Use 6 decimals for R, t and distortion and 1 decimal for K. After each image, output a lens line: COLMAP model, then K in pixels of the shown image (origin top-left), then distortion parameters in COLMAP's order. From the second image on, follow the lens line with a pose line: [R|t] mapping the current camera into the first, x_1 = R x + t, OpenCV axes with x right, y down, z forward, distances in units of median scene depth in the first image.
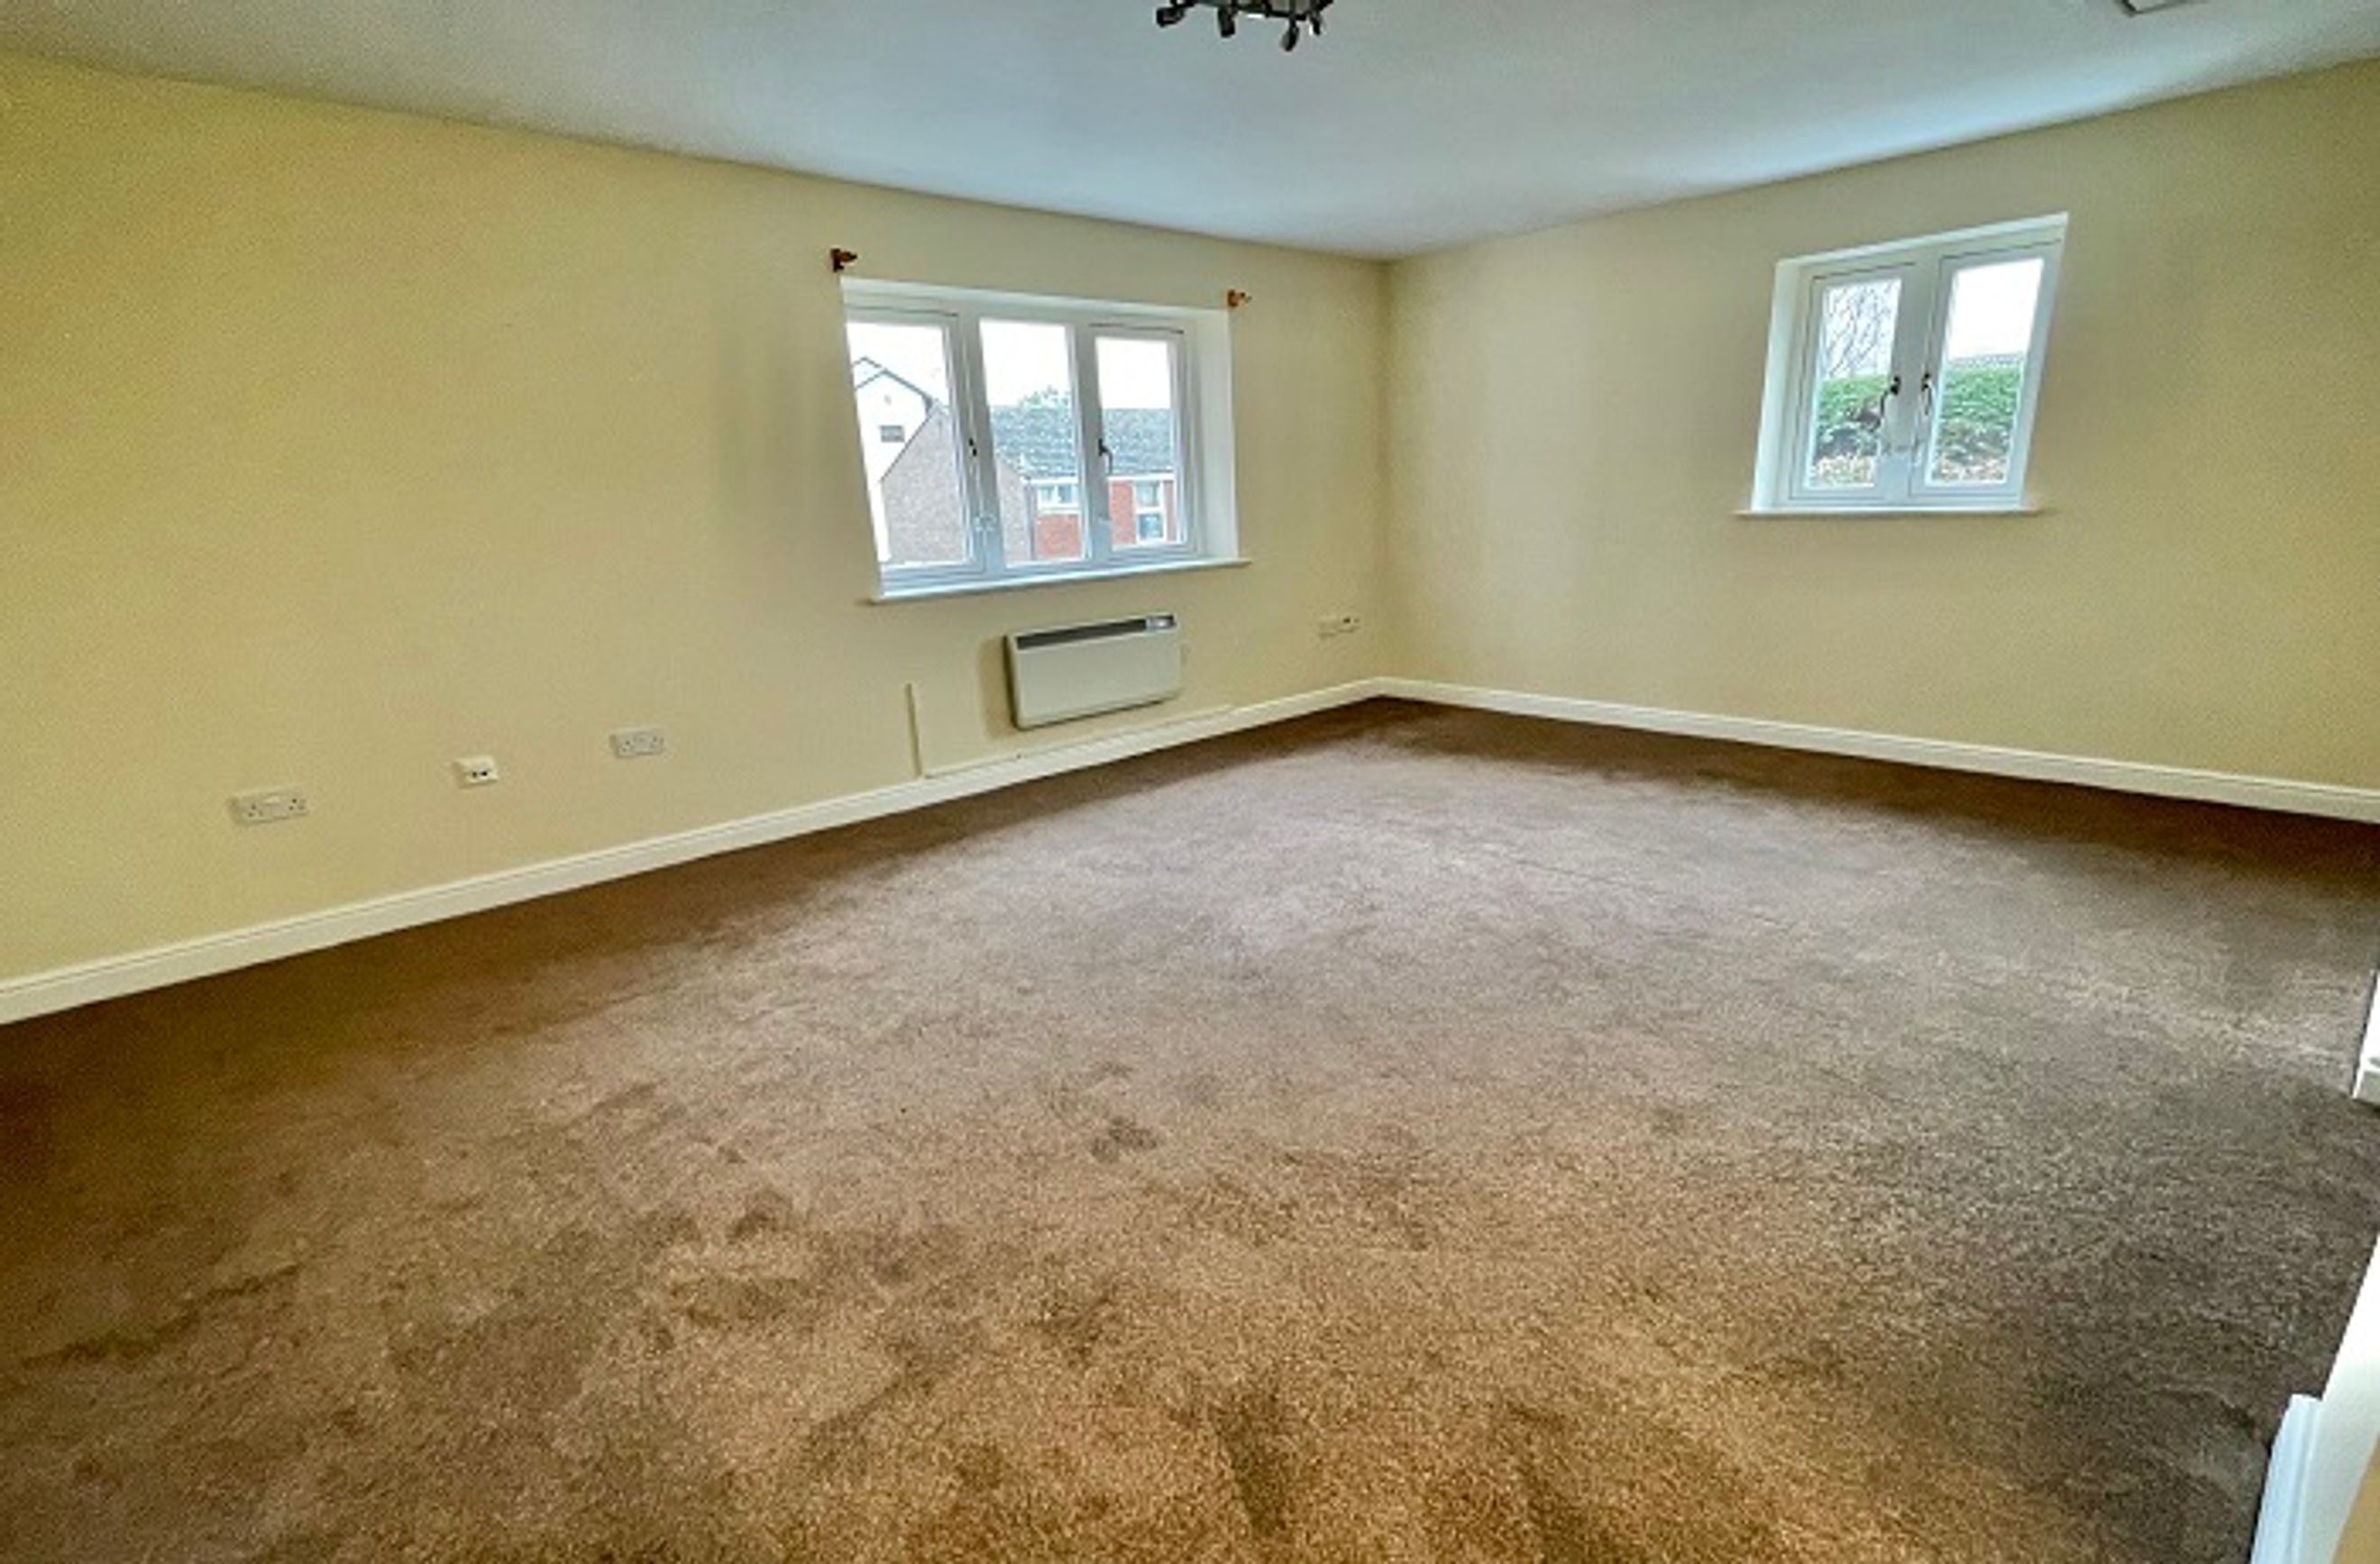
lens RADIAL K [[1140.0, 0, 1190.6], [0, 1140.0, 807.4], [0, 0, 1]] dist [0.000536, -0.000679]
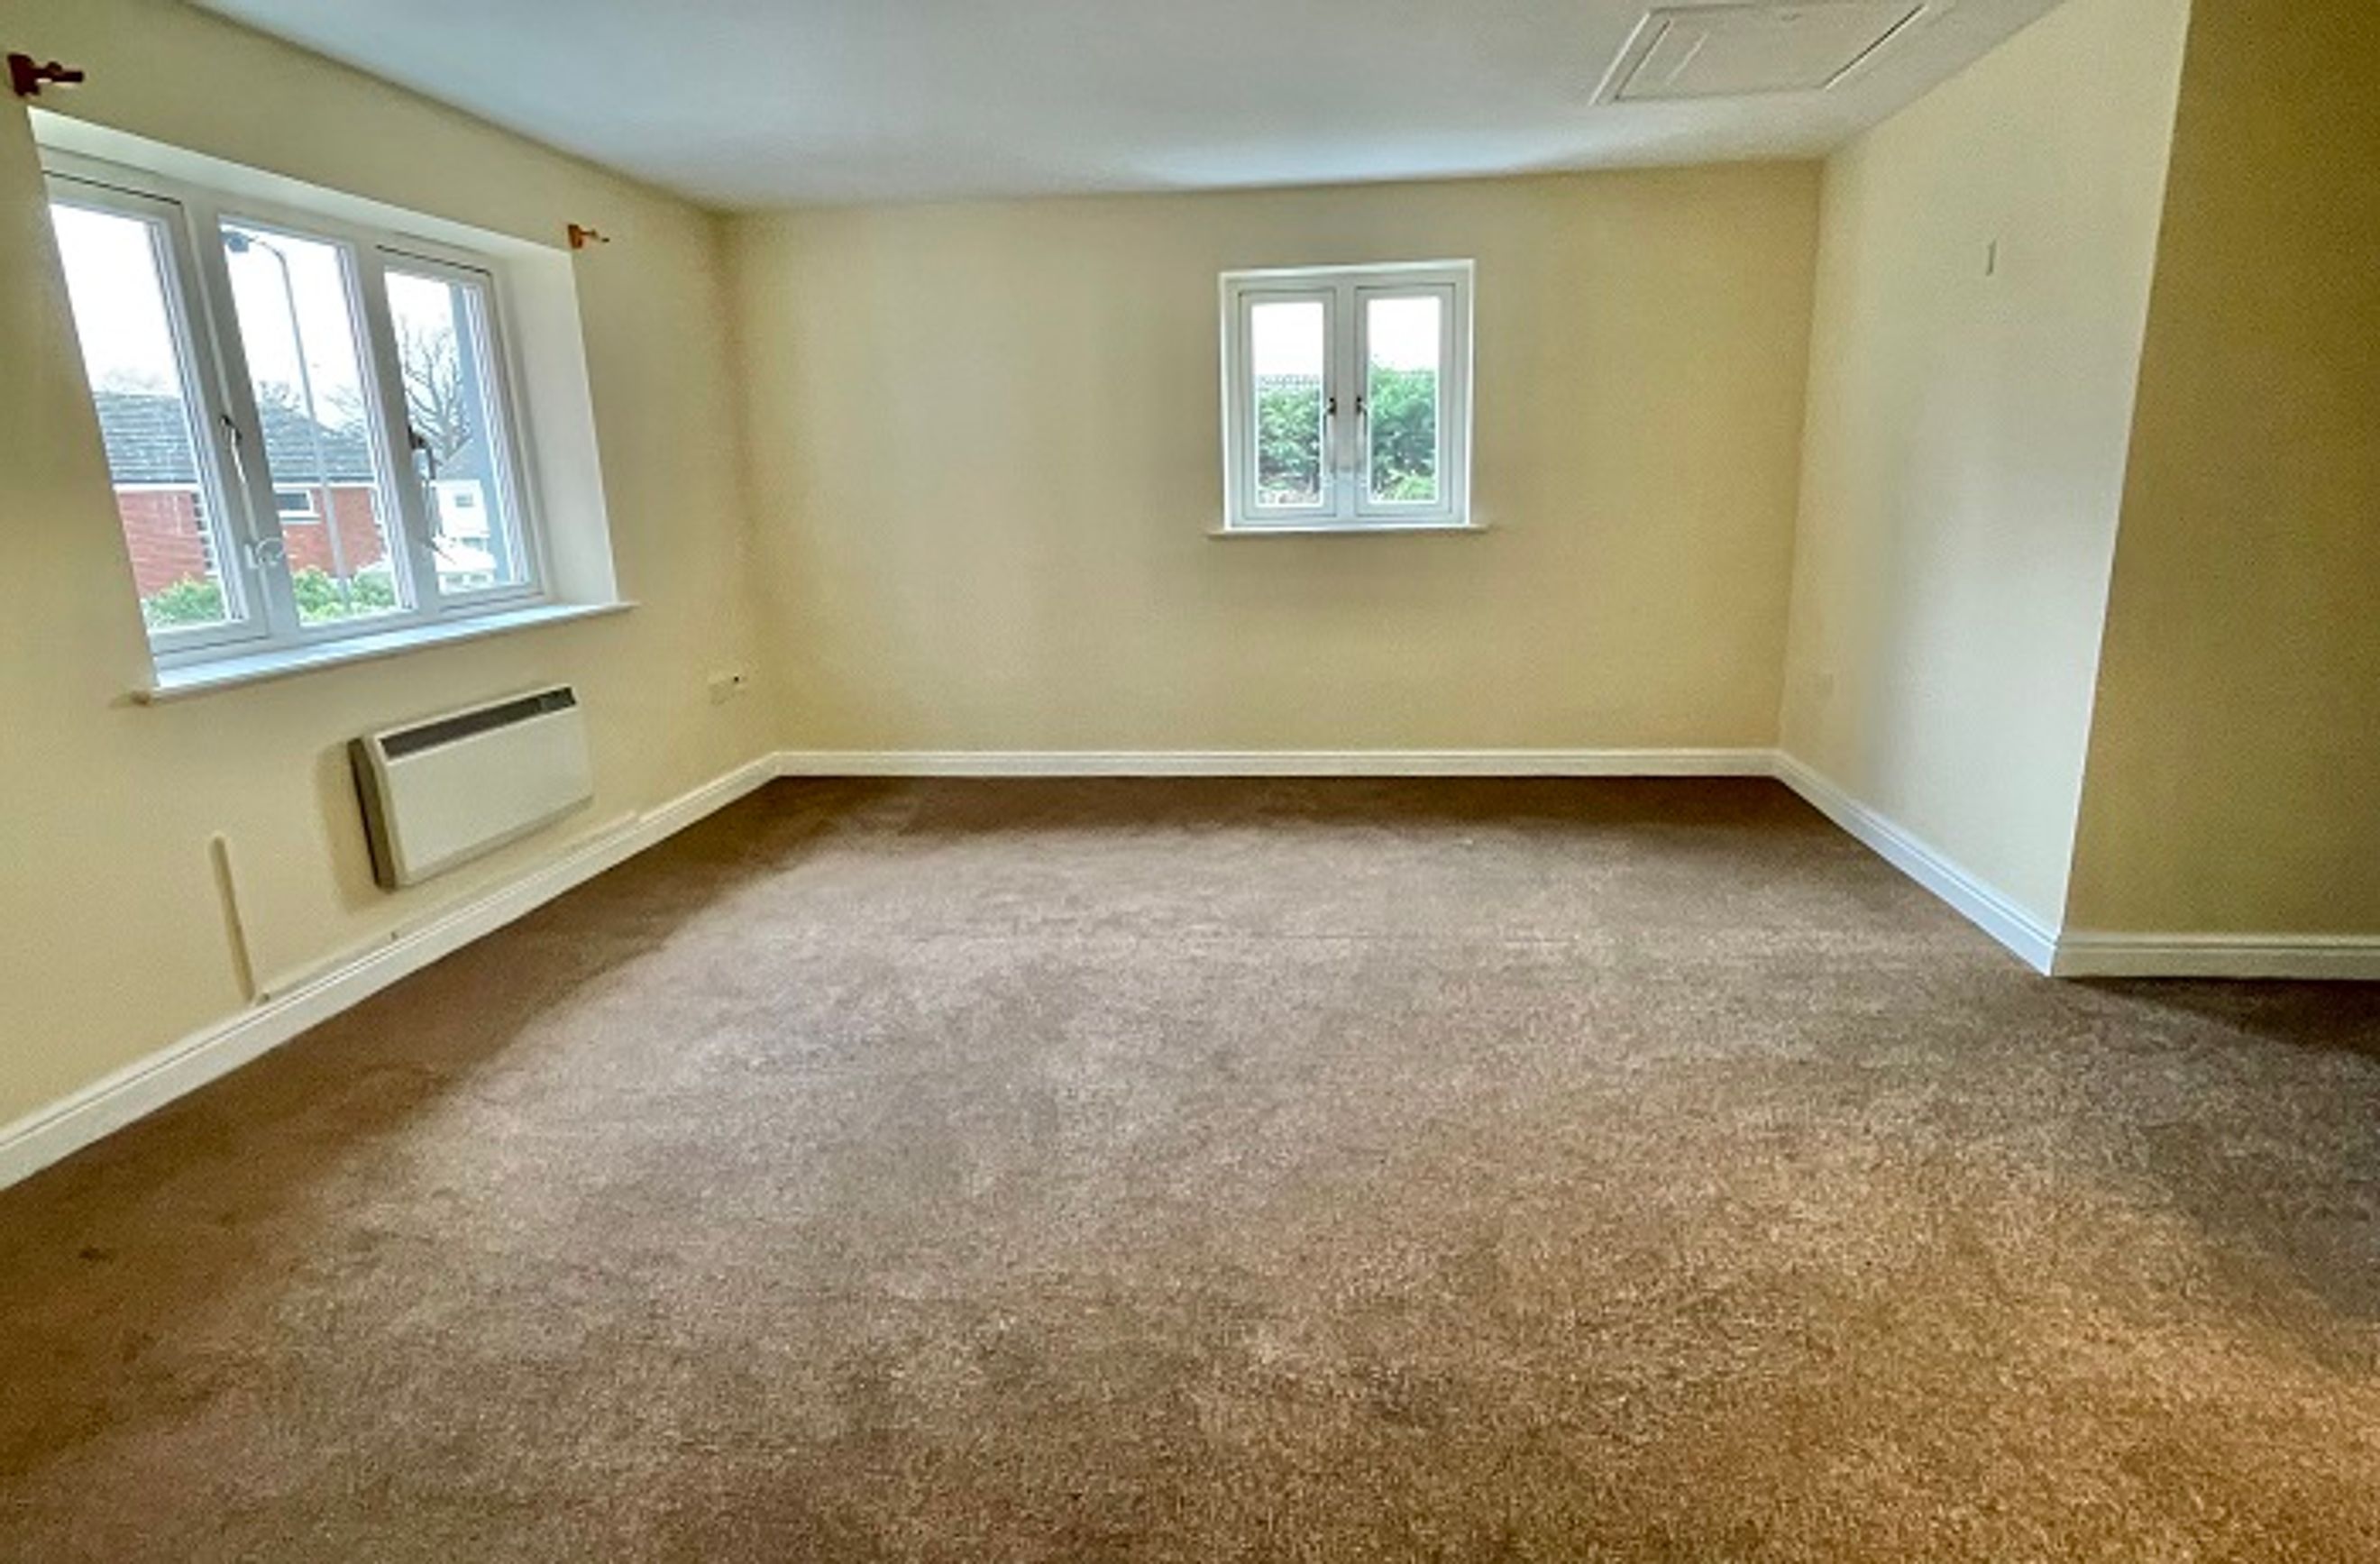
lens RADIAL K [[1413.1, 0, 1190.0], [0, 1413.1, 782.0], [0, 0, 1]] dist [0.001521, -0.002264]
pose [[0.764153, -0.116407, 0.634444, -0.304550], [0.170040, 0.985144, -0.024051, -0.036670], [-0.622219, 0.126259, 0.772595, 0.161275]]
